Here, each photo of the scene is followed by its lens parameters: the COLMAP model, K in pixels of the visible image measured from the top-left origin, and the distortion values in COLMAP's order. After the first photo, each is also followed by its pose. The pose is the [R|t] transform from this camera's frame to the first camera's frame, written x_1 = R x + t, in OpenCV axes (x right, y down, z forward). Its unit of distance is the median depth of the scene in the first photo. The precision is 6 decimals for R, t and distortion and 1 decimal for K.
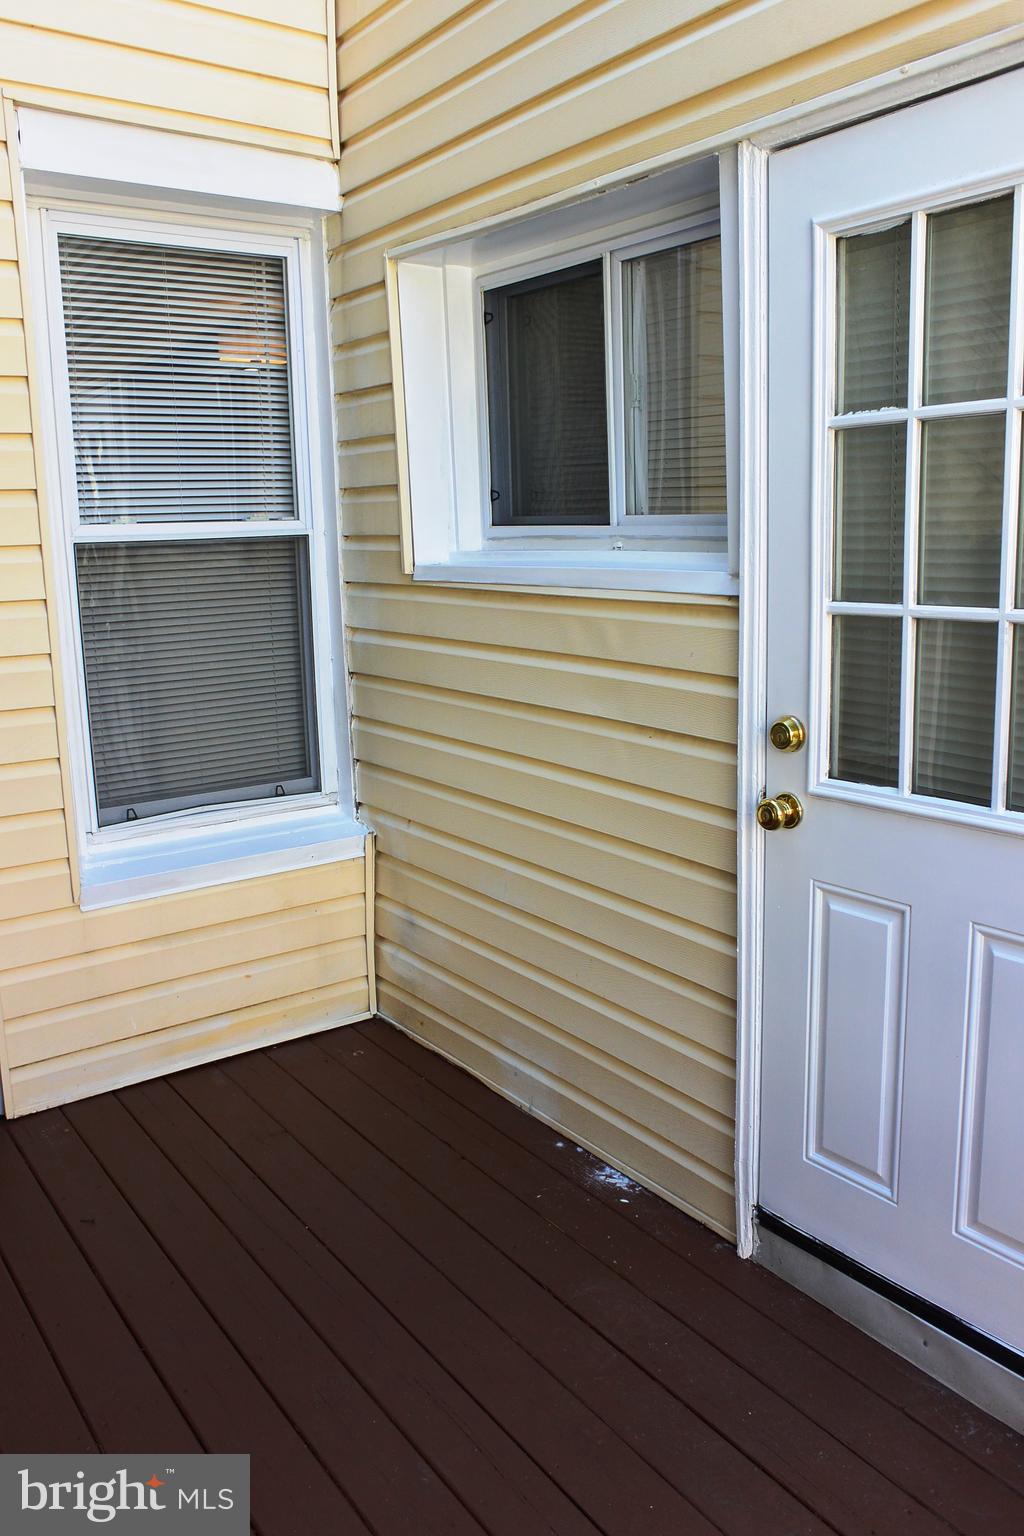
lens RADIAL K [[1208.0, 0, 513.0], [0, 1208.0, 759.9], [0, 0, 1]] dist [-0.087179, 0.066283]
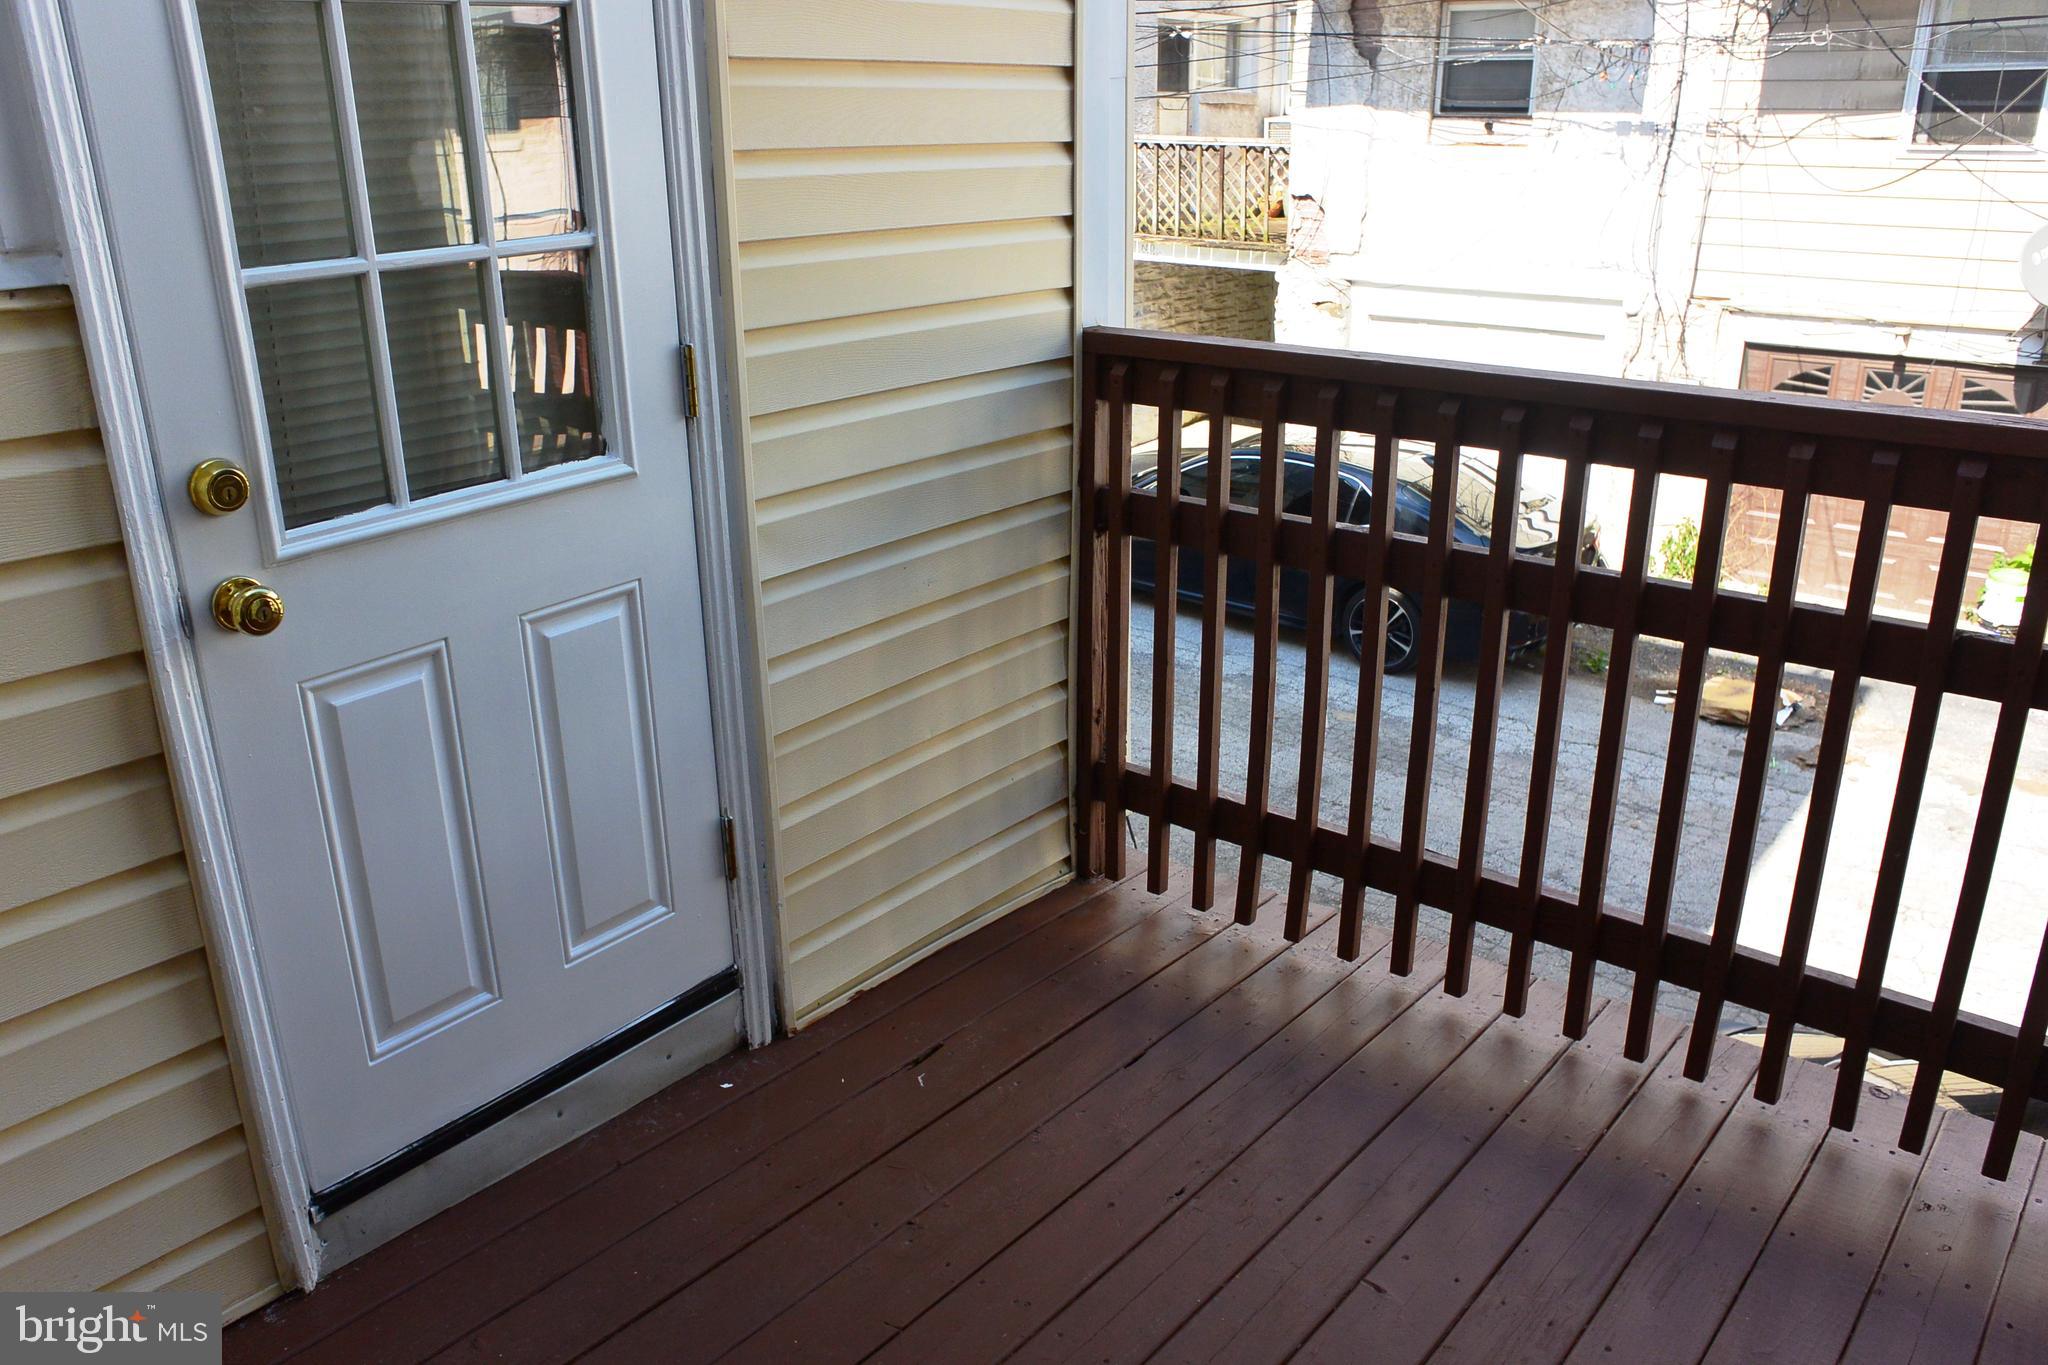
lens RADIAL K [[1610.7, 0, 1022.5], [0, 1610.7, 692.8], [0, 0, 1]] dist [-0.087179, 0.066283]
pose [[-0.251261, -0.318549, 0.913999, -0.688710], [0.205840, 0.905107, 0.372036, -0.148697], [-0.945779, 0.281615, -0.161848, 0.756635]]
